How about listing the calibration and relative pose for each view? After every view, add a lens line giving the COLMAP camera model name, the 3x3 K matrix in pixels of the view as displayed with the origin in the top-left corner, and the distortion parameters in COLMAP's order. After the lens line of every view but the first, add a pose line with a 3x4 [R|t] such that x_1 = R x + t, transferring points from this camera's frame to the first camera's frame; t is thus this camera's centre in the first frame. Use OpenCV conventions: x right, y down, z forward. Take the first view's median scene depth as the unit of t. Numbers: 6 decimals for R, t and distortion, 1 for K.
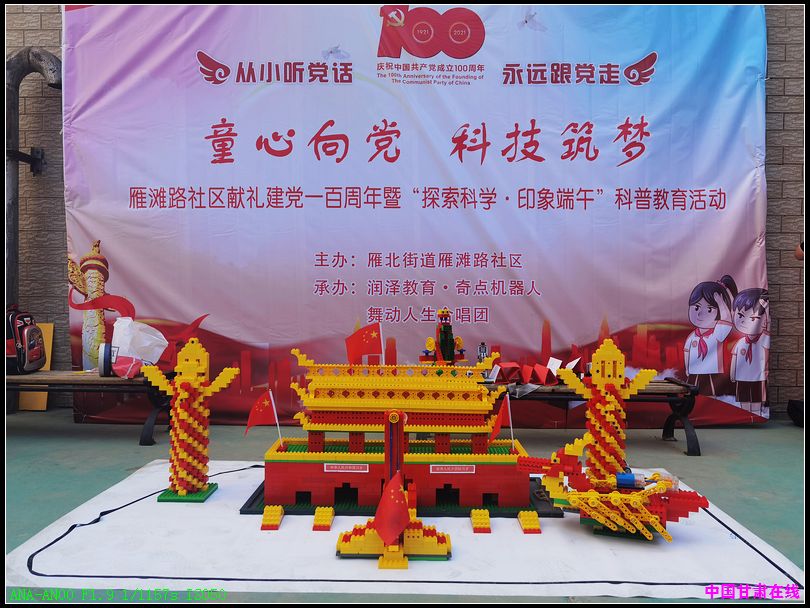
lens RADIAL K [[631.3, 0, 409.1], [0, 631.3, 310.0], [0, 0, 1]] dist [0.030436, 0.000898]
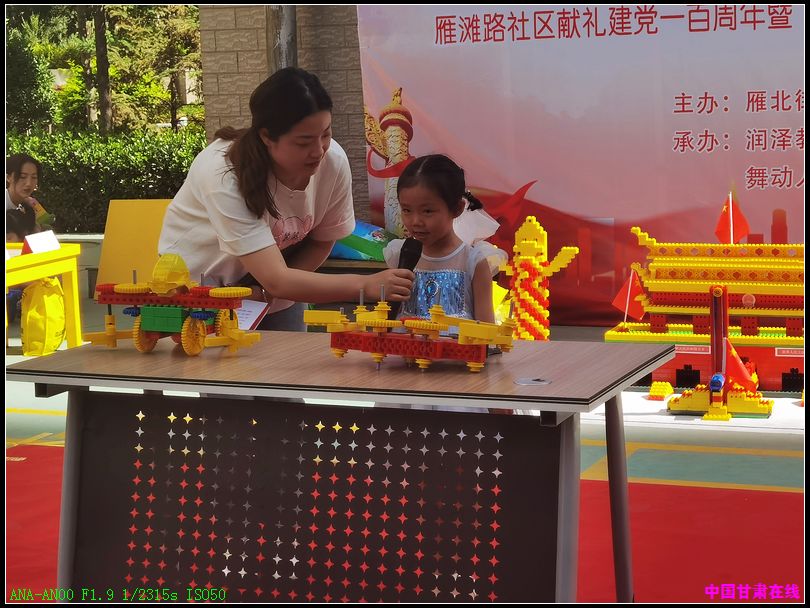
lens RADIAL K [[1777.8, 0, 406.3], [0, 1777.8, 307.3], [0, 0, 1]] dist [0.220505, 0.000000]
pose [[0.938309, 0.009389, -0.345671, 0.282764], [0.029912, 0.993681, 0.108184, -0.079414], [0.344502, -0.111850, 0.932099, -1.082722]]
